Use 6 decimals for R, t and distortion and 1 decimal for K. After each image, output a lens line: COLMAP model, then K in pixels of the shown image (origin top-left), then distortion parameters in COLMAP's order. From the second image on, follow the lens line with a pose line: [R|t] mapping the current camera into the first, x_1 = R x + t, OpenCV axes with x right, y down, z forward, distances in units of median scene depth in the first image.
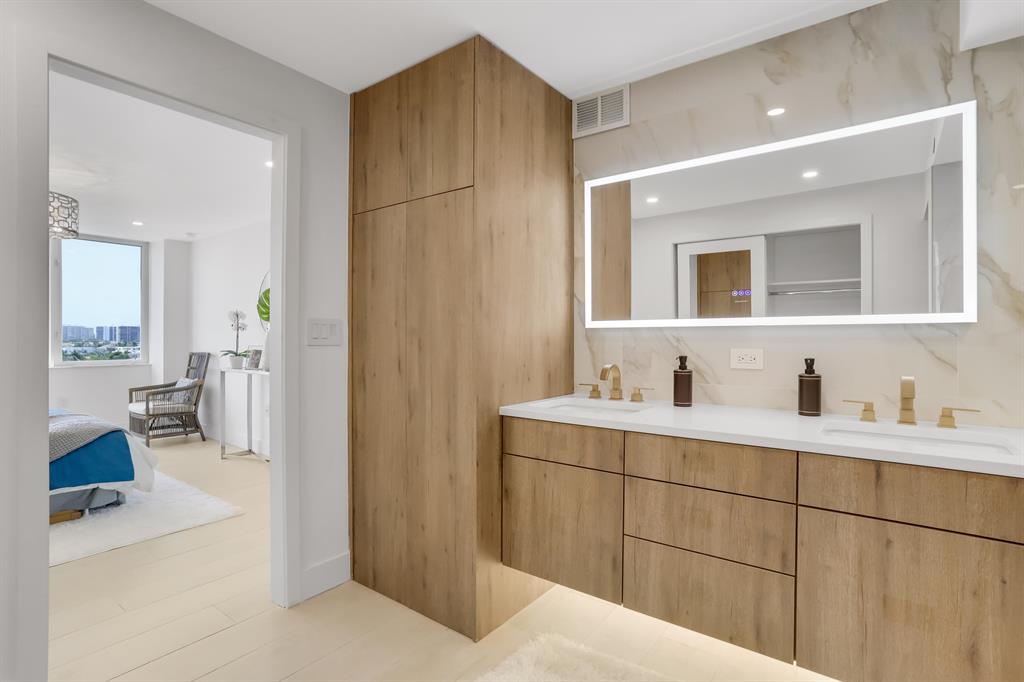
lens RADIAL K [[501.0, 0, 512.0], [0, 501.0, 341.0], [0, 0, 1]] dist [0.000117, 0.000776]
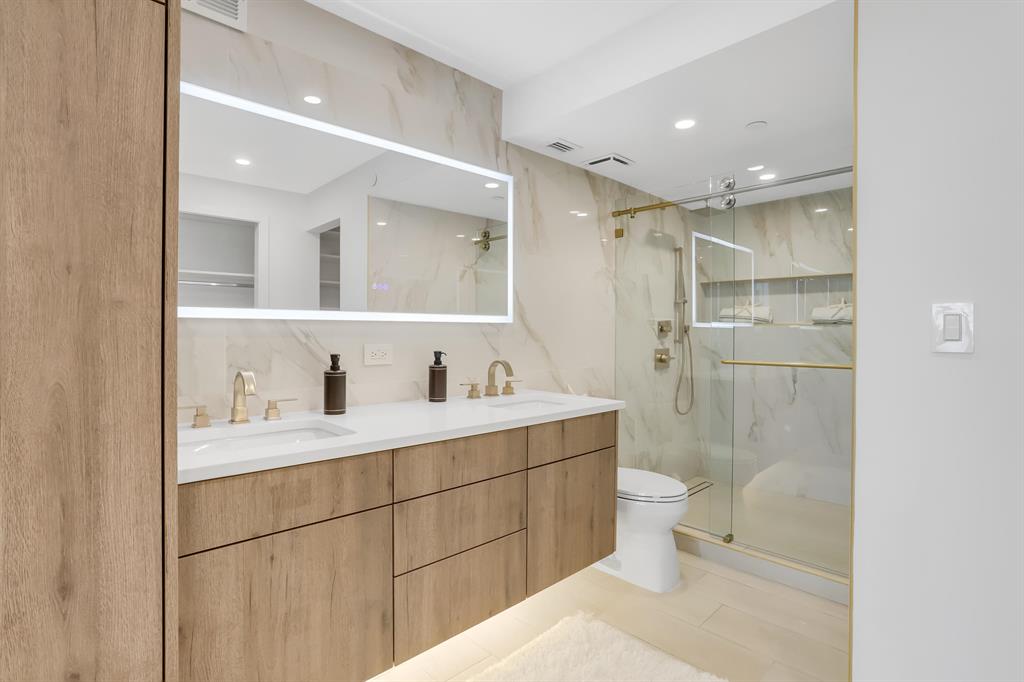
lens RADIAL K [[501.0, 0, 512.0], [0, 501.0, 341.0], [0, 0, 1]] dist [0.000117, 0.000776]
pose [[0.182475, -0.017133, 0.983061, -0.454202], [0.003240, 0.999853, 0.016825, -0.006986], [-0.983205, 0.000115, 0.182504, 0.569617]]
